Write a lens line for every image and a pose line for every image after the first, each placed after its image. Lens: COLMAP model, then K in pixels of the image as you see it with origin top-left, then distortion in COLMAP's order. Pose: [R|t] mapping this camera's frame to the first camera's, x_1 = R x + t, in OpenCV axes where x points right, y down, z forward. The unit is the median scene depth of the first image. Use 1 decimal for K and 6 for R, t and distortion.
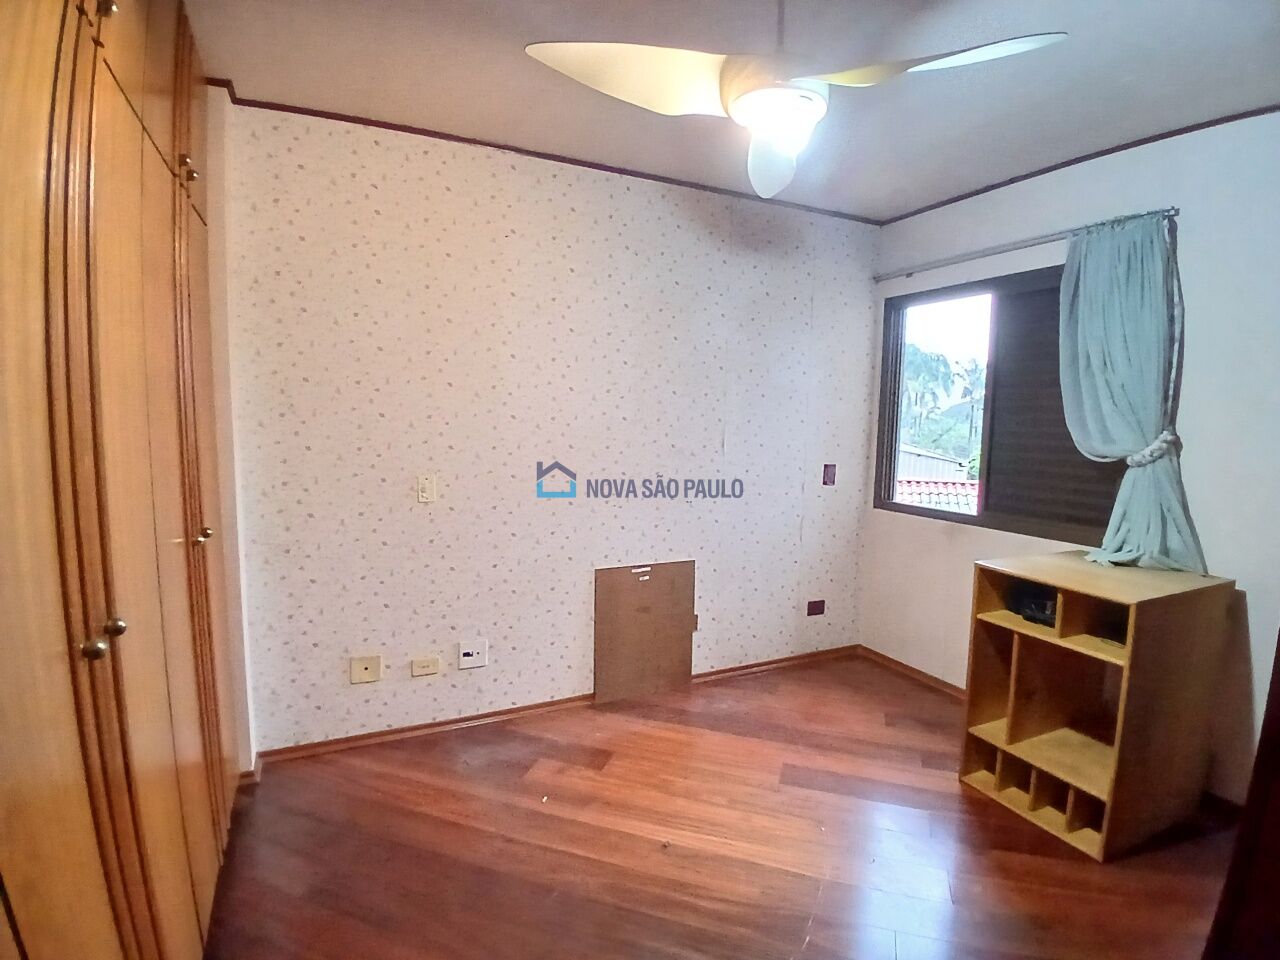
lens RADIAL K [[636.1, 0, 640.0], [0, 636.1, 480.0], [0, 0, 1]] dist [0.001933, -0.042921]
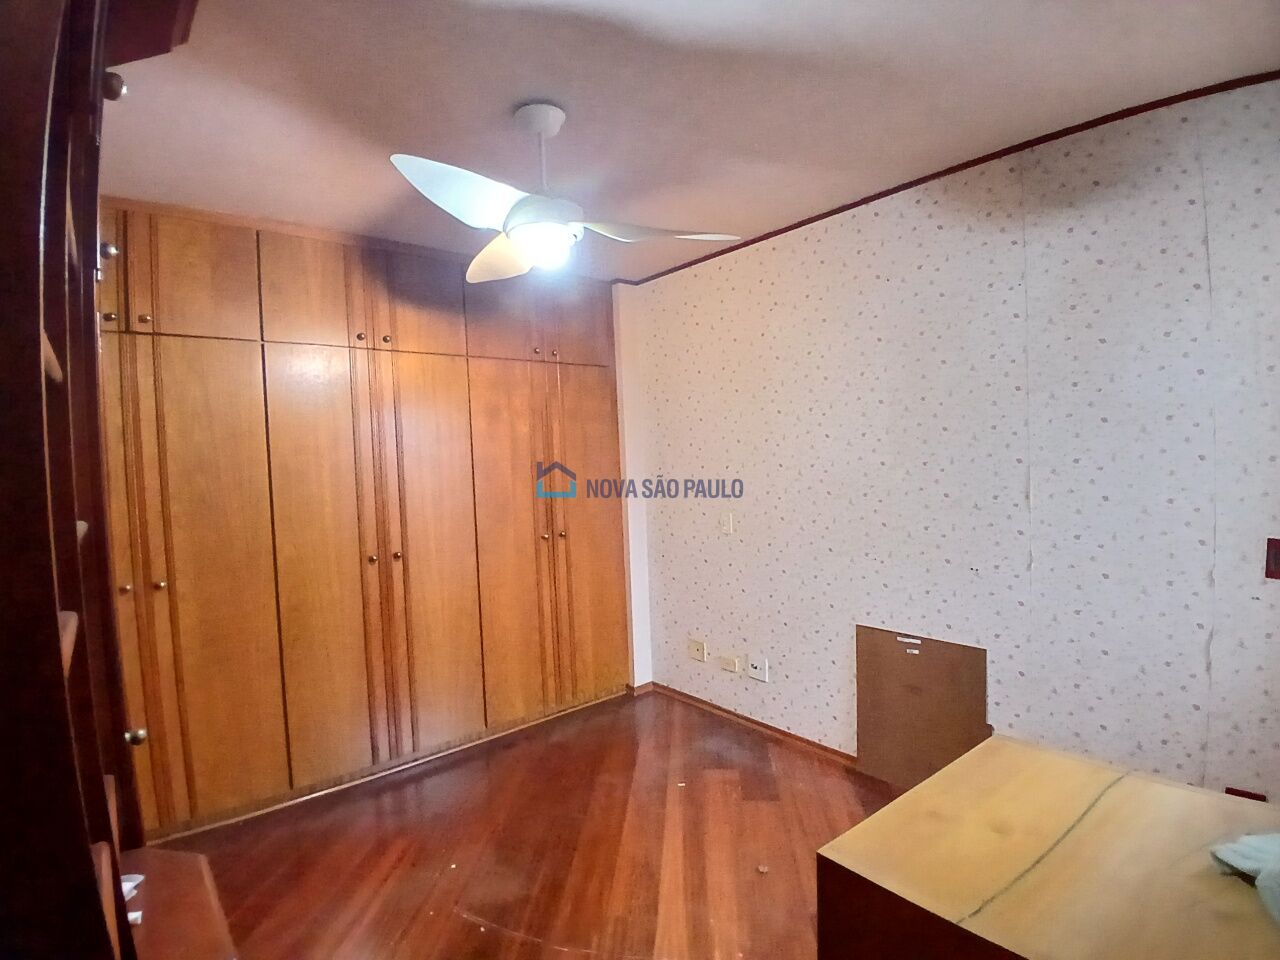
lens RADIAL K [[636.1, 0, 640.0], [0, 636.1, 480.0], [0, 0, 1]] dist [0.001933, -0.042921]
pose [[0.241318, 0.009756, -0.970397, 0.752330], [-0.047803, 0.998855, -0.001846, -0.054510], [0.969268, 0.046833, 0.241508, 0.451117]]
